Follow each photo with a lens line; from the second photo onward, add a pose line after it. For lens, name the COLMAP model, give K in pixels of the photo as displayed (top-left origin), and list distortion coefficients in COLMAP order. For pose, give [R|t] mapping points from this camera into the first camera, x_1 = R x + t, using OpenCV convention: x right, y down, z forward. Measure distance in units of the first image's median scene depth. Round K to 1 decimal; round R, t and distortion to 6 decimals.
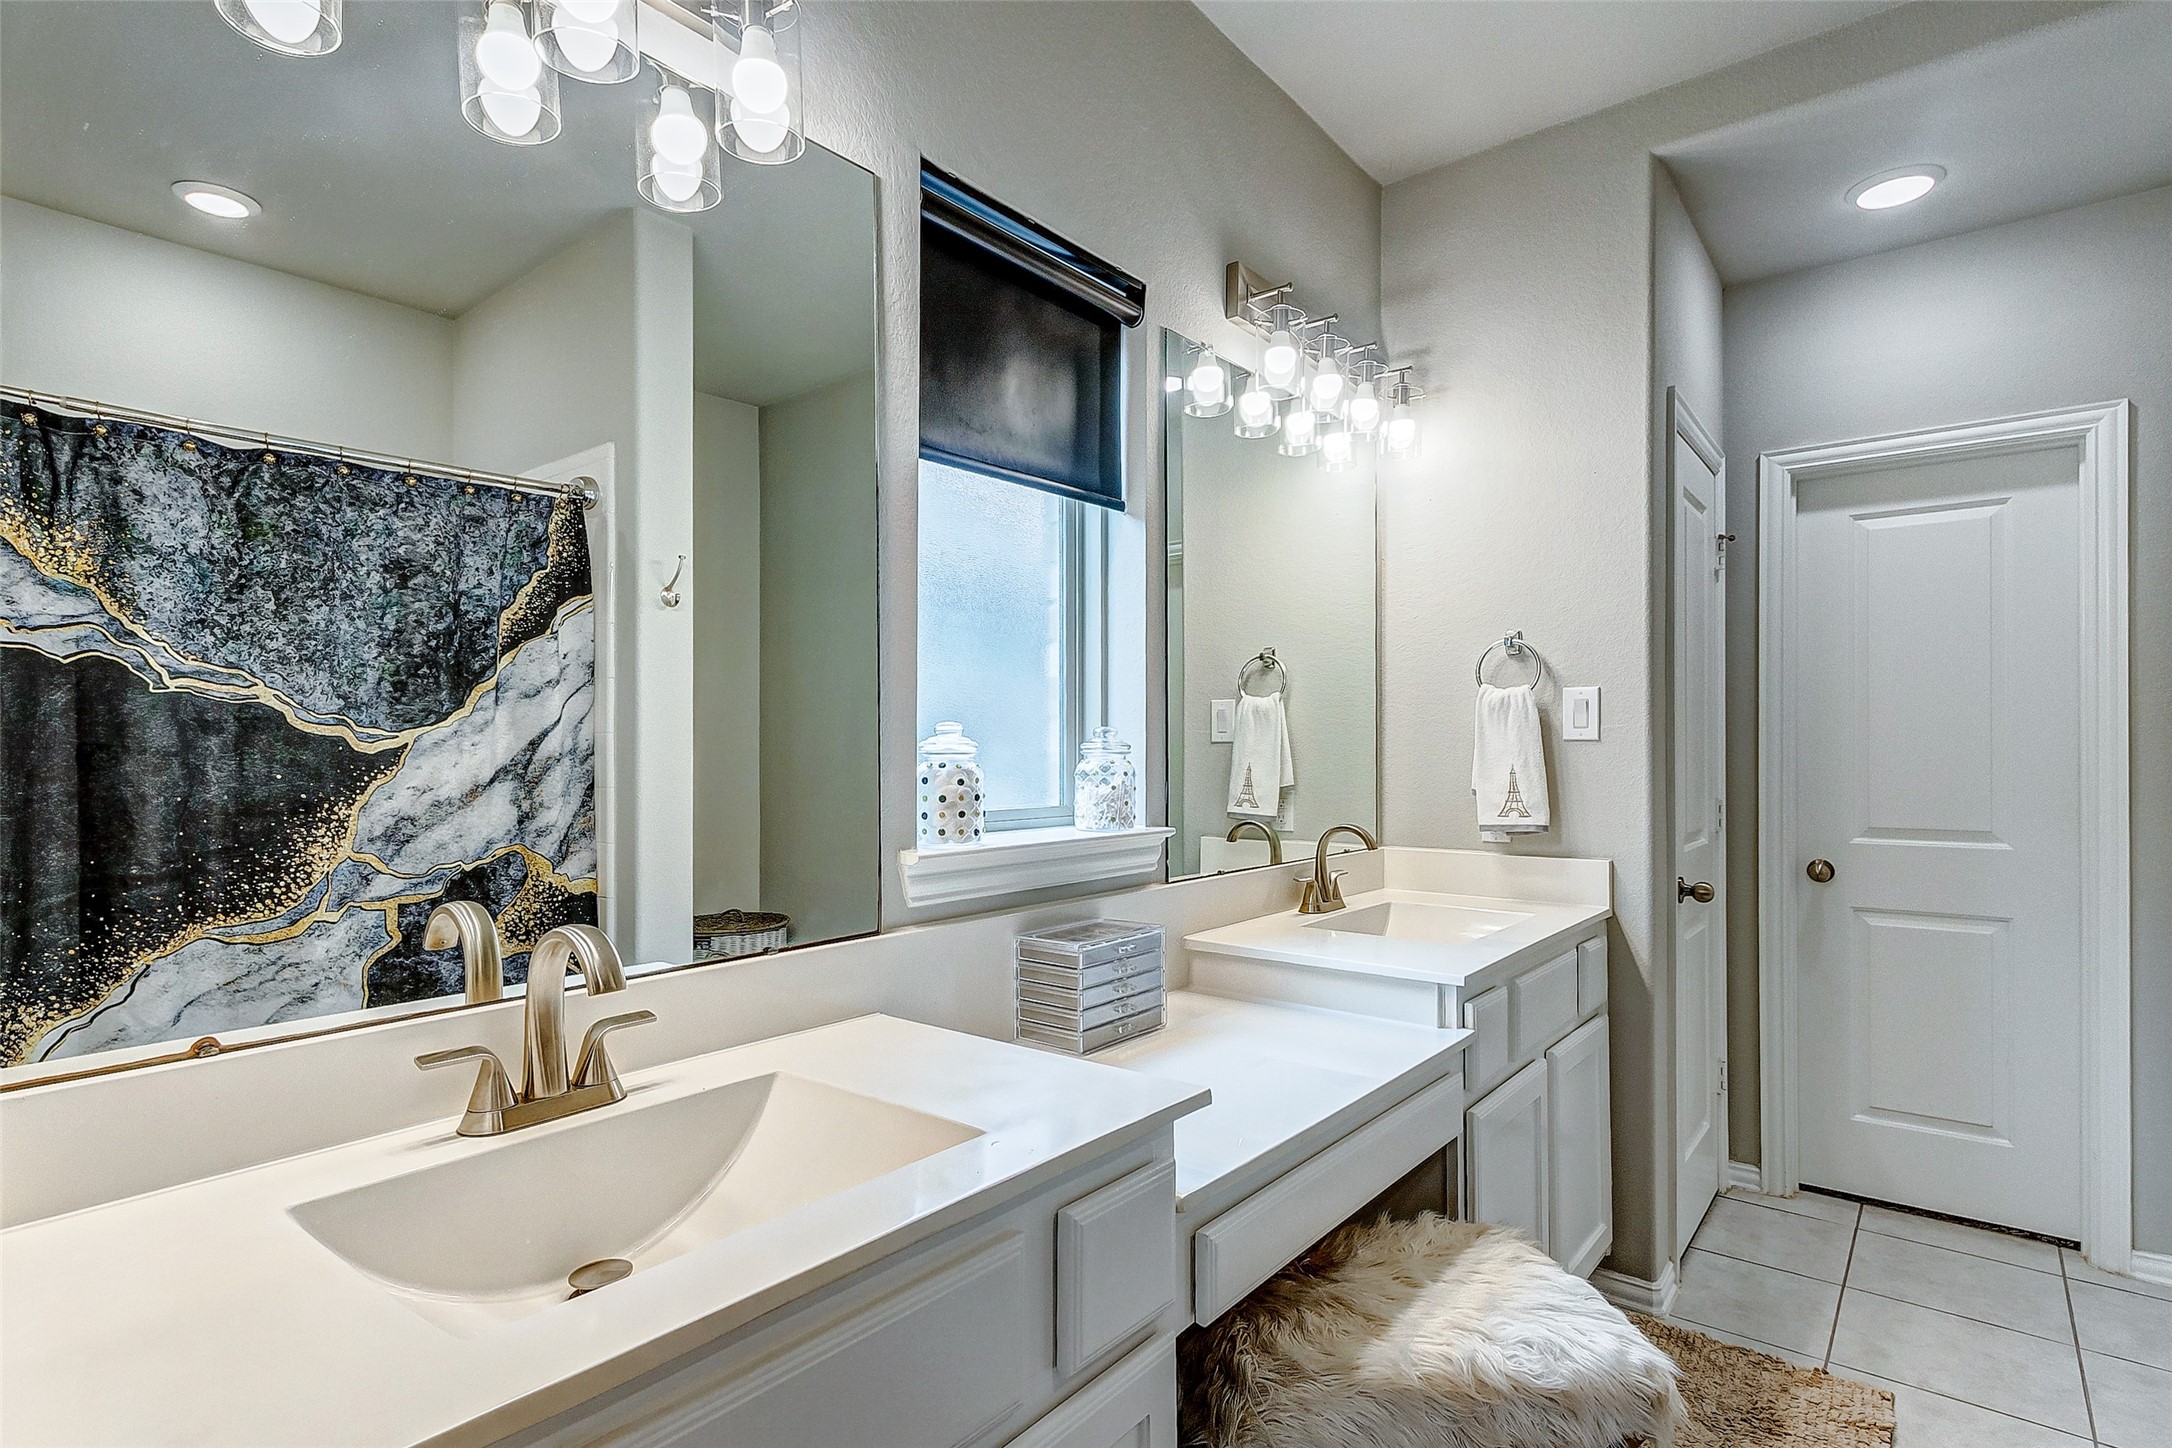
lens RADIAL K [[1093.7, 0, 1086.0], [0, 1093.7, 724.0], [0, 0, 1]] dist [0.022383, -0.000097]
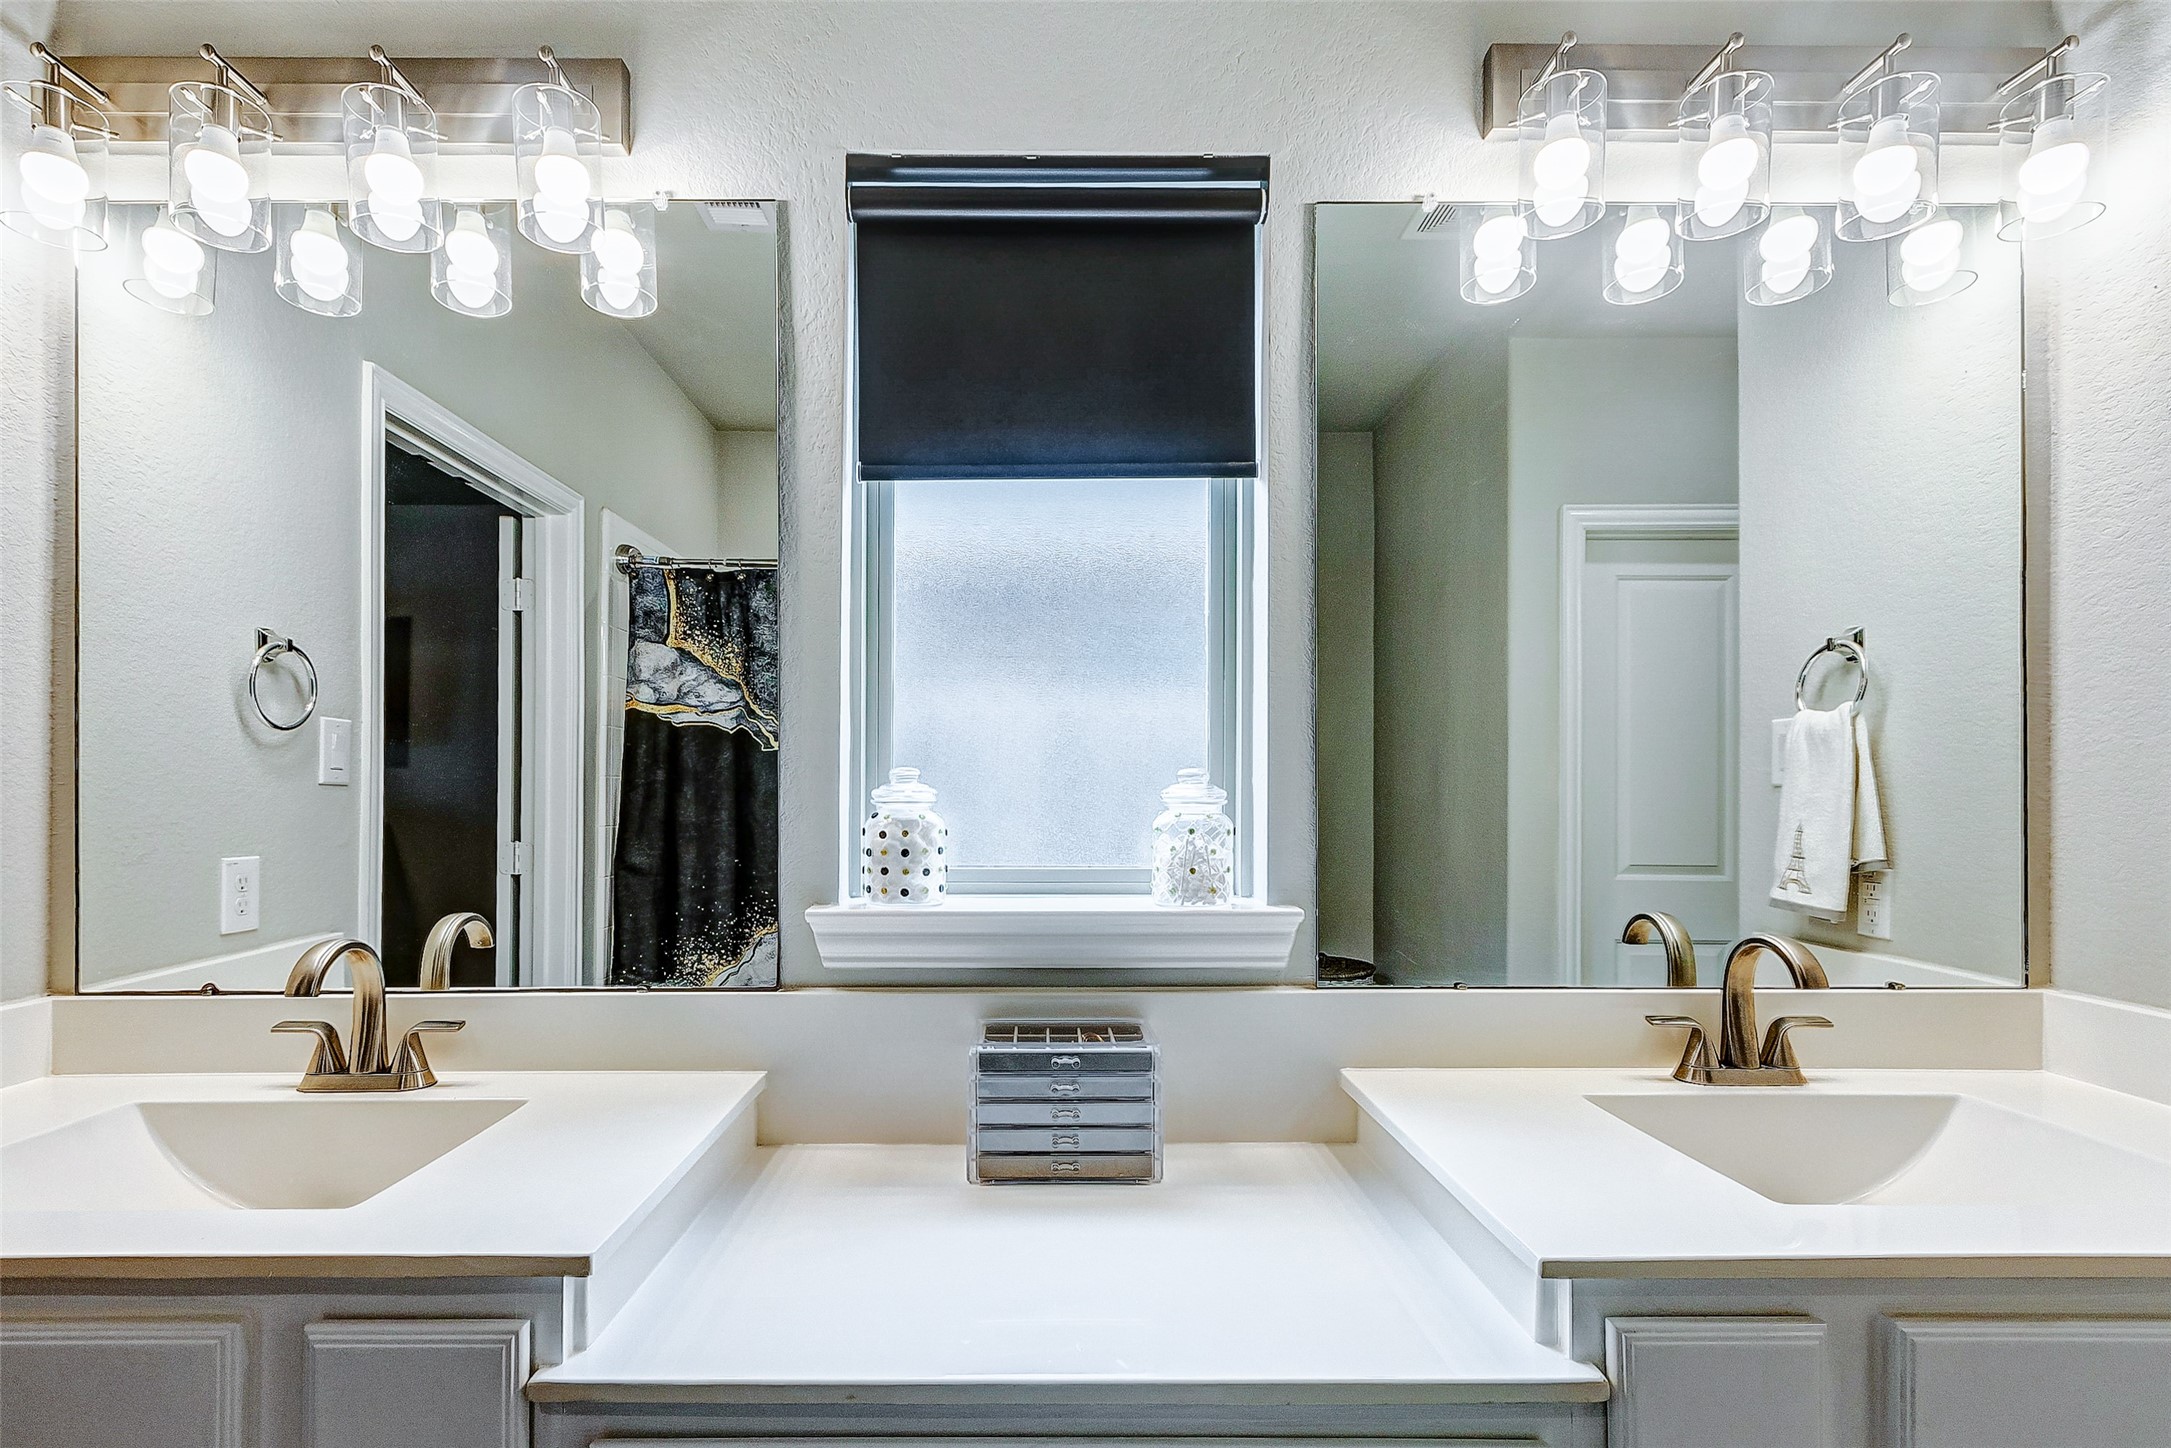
lens RADIAL K [[1054.1, 0, 1079.2], [0, 1054.1, 767.0], [0, 0, 1]] dist [0.013929, -0.000297]
pose [[0.634710, -0.011285, -0.772668, 0.515303], [0.014980, 0.999885, -0.002298, 0.001967], [0.772605, -0.010116, 0.634807, 0.459878]]
